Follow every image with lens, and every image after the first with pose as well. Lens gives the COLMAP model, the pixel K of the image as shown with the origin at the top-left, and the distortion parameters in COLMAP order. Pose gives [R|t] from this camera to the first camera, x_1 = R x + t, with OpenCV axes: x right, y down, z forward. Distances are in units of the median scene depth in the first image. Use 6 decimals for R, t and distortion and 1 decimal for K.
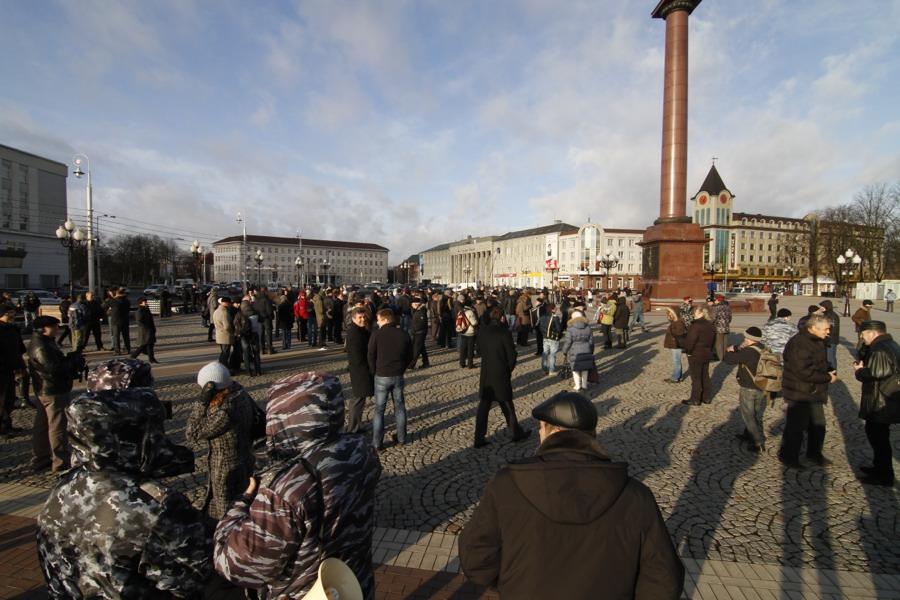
lens RADIAL K [[453.9, 0, 450.0], [0, 453.9, 300.0], [0, 0, 1]] dist [-0.002724, -0.013482]
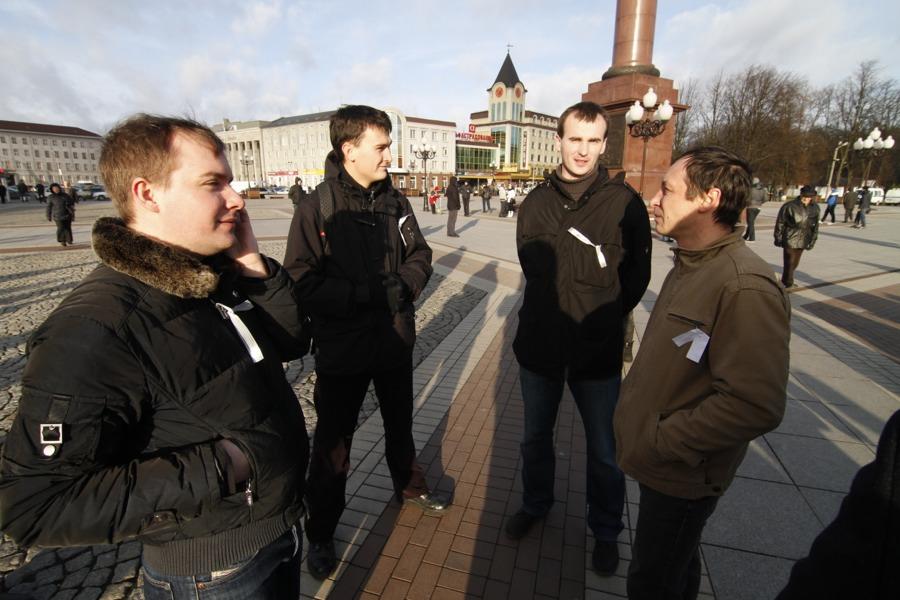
lens RADIAL K [[453.9, 0, 450.0], [0, 453.9, 300.0], [0, 0, 1]] dist [-0.002724, -0.013482]
pose [[0.880250, -0.116457, 0.459997, -0.015277], [0.017124, 0.976580, 0.214471, -0.002917], [-0.474201, -0.180912, 0.861629, 0.158448]]
